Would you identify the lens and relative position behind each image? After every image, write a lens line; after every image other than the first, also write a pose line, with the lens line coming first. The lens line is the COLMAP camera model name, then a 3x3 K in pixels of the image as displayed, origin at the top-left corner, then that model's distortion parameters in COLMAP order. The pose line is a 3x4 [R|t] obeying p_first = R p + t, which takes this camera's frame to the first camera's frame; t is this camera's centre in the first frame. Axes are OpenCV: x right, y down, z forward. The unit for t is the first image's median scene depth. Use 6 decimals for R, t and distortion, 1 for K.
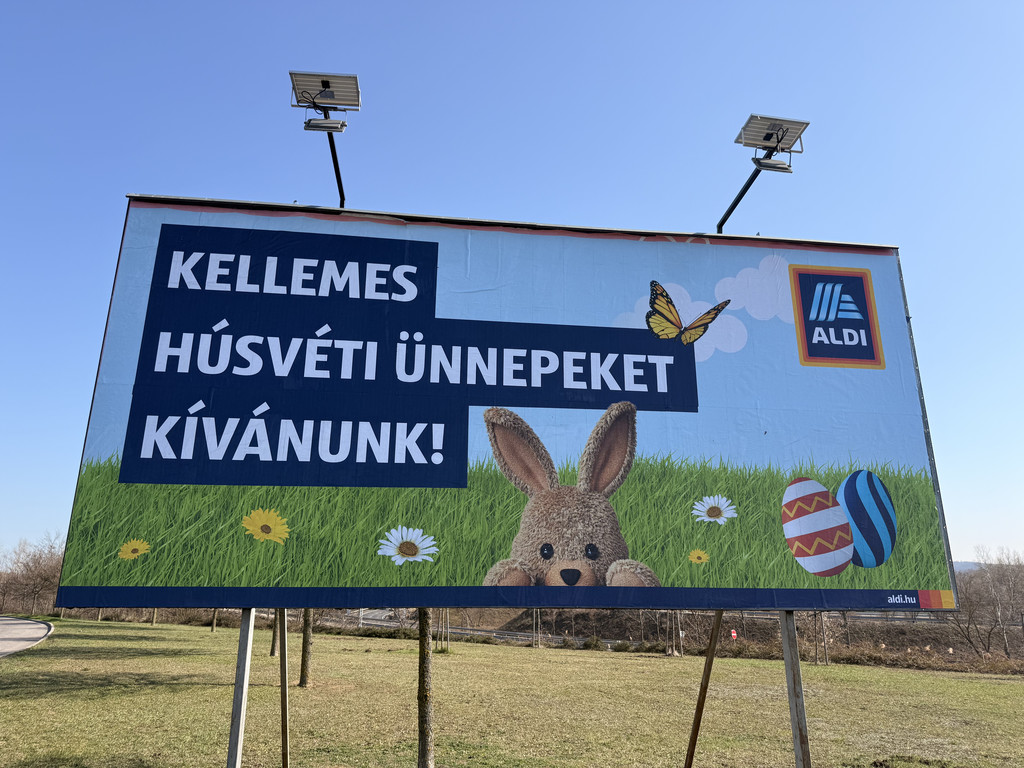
lens RADIAL K [[710.9, 0, 517.1], [0, 710.9, 404.7], [0, 0, 1]] dist [0.042955, -0.056447]
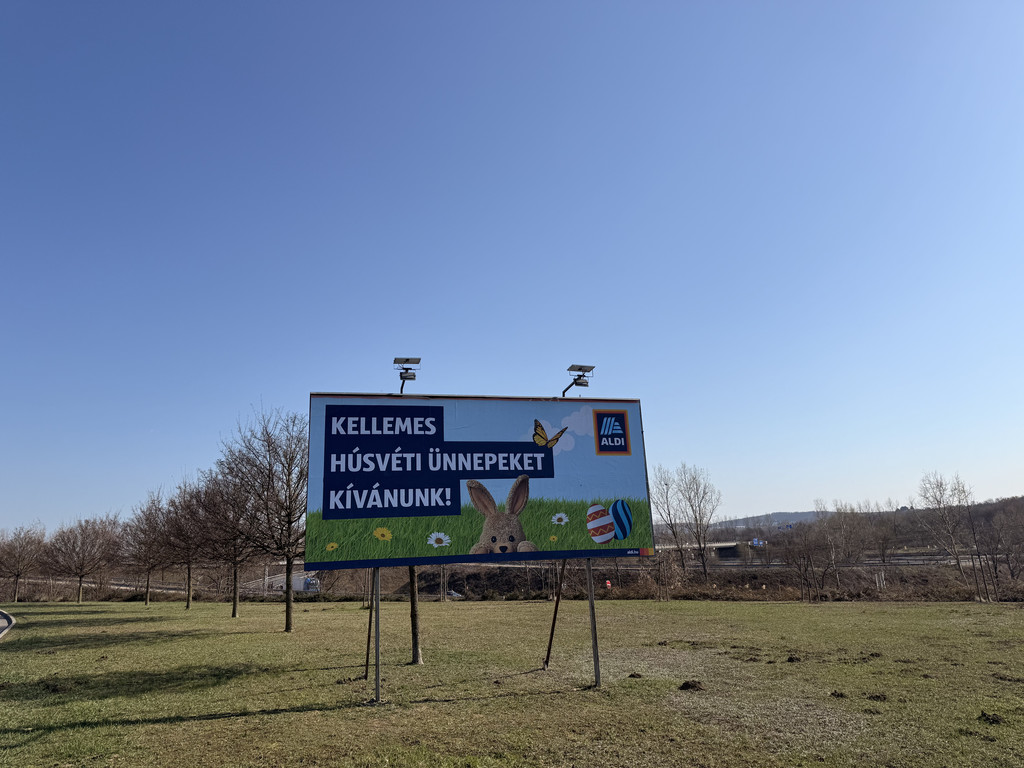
lens RADIAL K [[710.9, 0, 507.7], [0, 710.9, 379.1], [0, 0, 1]] dist [0.042955, -0.056447]
pose [[0.989175, -0.010126, 0.146391, -0.250278], [0.007812, 0.999835, 0.016373, -0.366391], [-0.146533, -0.015053, 0.989091, -1.356172]]
